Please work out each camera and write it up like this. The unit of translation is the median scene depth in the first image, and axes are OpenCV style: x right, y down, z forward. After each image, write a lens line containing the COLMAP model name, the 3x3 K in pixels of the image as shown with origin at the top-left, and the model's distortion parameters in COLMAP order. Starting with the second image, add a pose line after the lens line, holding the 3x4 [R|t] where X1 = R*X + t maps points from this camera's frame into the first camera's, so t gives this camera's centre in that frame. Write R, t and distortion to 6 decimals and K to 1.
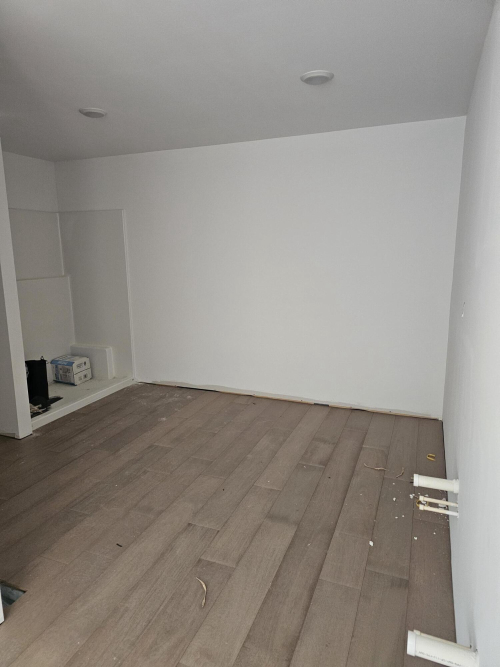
lens RADIAL K [[442.0, 0, 248.2], [0, 442.0, 320.0], [0, 0, 1]] dist [0.026881, -0.005758]
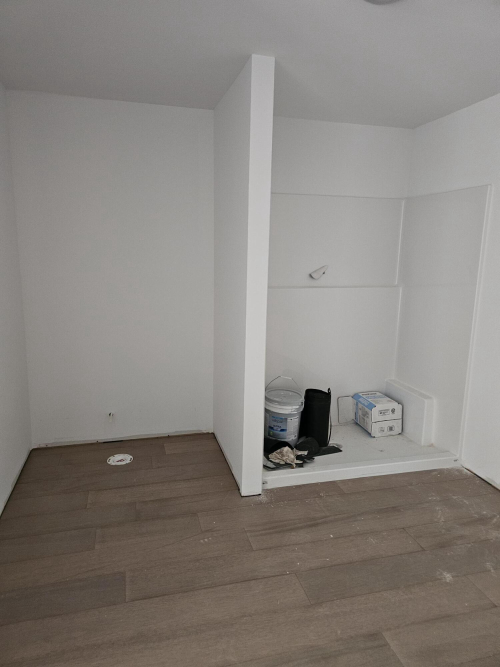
lens RADIAL K [[442.0, 0, 248.2], [0, 442.0, 320.0], [0, 0, 1]] dist [0.026881, -0.005758]
pose [[0.593267, 0.149218, -0.791055, 0.034649], [-0.155211, 0.985435, 0.069480, -0.062844], [0.789901, 0.081560, 0.607786, 0.410387]]
